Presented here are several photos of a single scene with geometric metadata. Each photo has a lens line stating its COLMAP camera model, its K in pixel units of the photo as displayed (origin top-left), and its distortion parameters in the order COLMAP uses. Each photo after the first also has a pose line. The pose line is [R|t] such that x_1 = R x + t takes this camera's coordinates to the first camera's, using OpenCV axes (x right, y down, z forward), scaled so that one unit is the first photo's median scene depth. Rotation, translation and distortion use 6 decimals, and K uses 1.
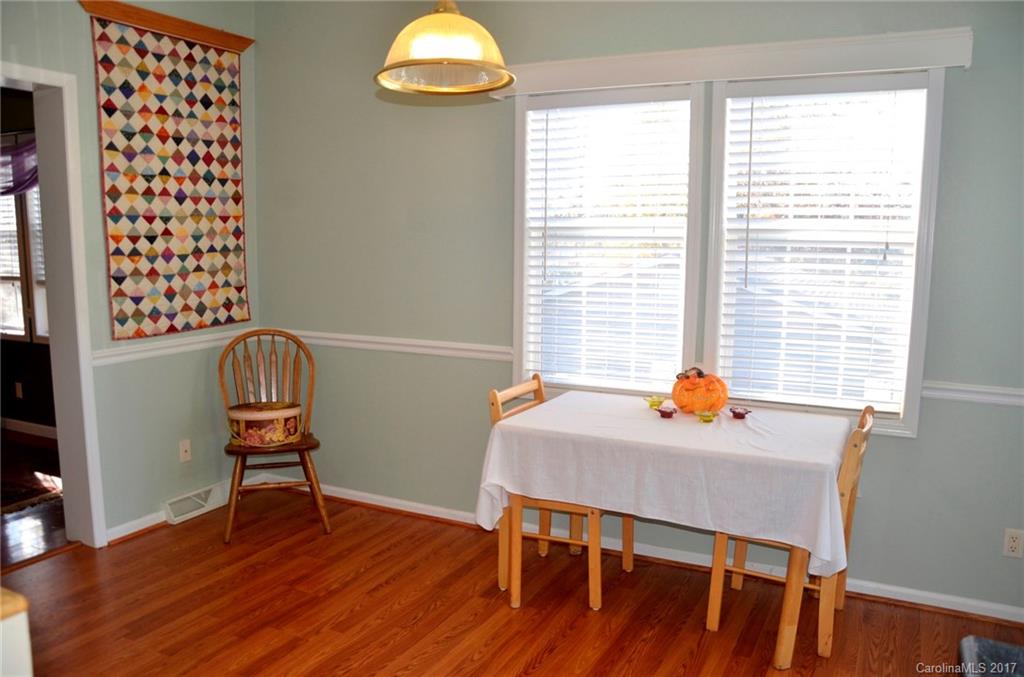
lens RADIAL K [[789.3, 0, 515.0], [0, 789.3, 339.7], [0, 0, 1]] dist [-0.053145, 0.012686]
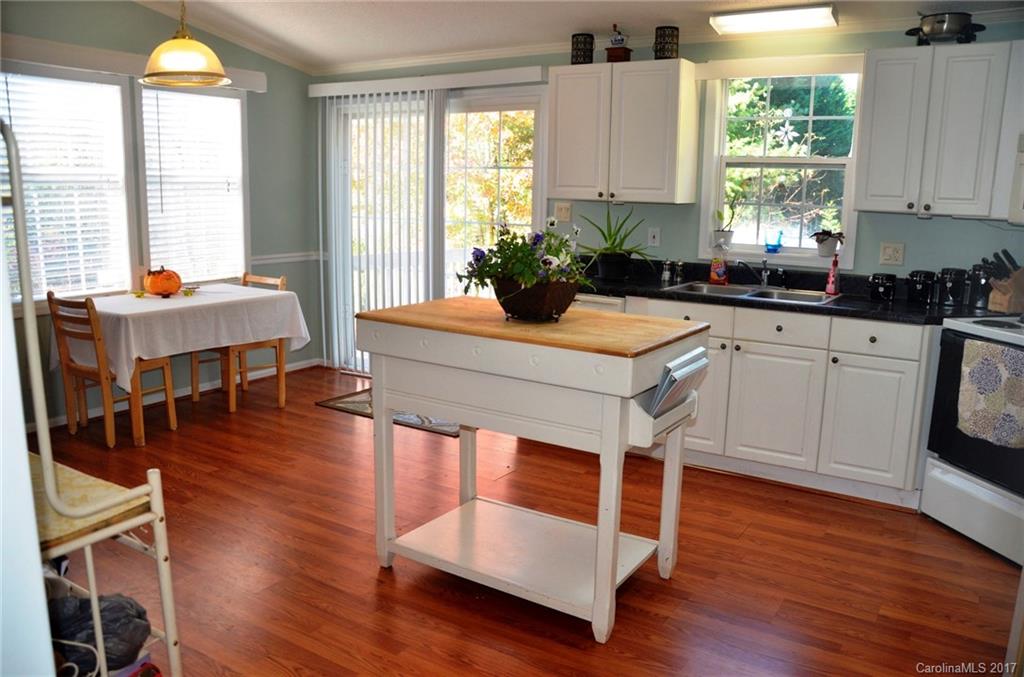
lens RADIAL K [[789.3, 0, 514.3], [0, 789.3, 340.2], [0, 0, 1]] dist [-0.053145, 0.012686]
pose [[0.134553, -0.206909, 0.969064, -1.185178], [0.116697, 0.974460, 0.191858, -0.038092], [-0.984011, 0.087272, 0.155262, 0.099648]]
